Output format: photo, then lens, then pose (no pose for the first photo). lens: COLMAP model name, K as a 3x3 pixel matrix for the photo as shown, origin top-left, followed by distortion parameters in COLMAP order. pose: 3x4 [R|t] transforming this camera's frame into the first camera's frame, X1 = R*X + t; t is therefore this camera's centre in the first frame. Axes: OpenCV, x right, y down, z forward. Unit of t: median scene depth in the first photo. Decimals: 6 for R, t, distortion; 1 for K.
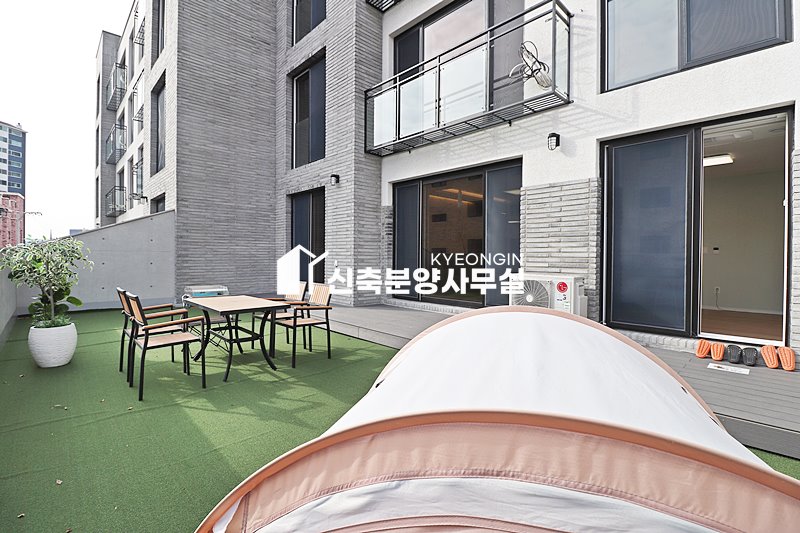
lens RADIAL K [[369.8, 0, 401.3], [0, 369.8, 254.8], [0, 0, 1]] dist [-0.001916, -0.012661]
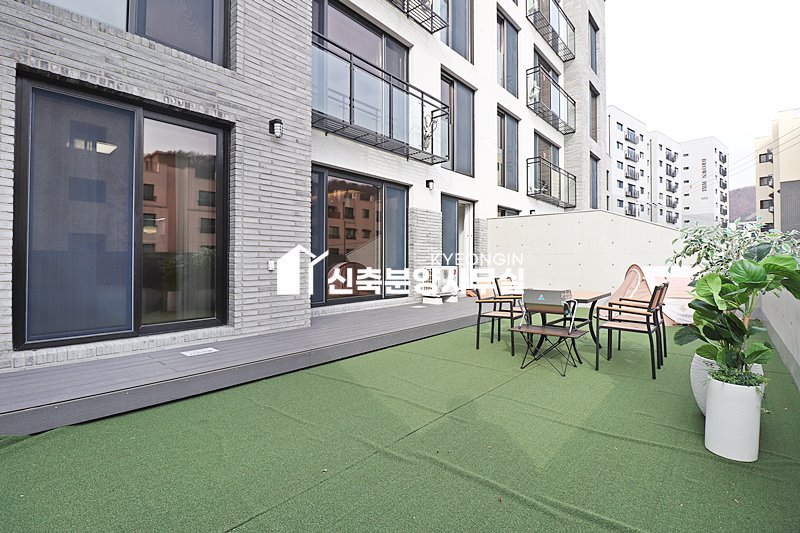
lens RADIAL K [[369.8, 0, 401.3], [0, 369.8, 254.8], [0, 0, 1]] dist [-0.001916, -0.012661]
pose [[-0.108163, -0.006588, 0.994111, -1.063186], [-0.006613, 0.999961, 0.005907, 0.000205], [-0.994111, -0.005935, -0.108202, 1.132795]]
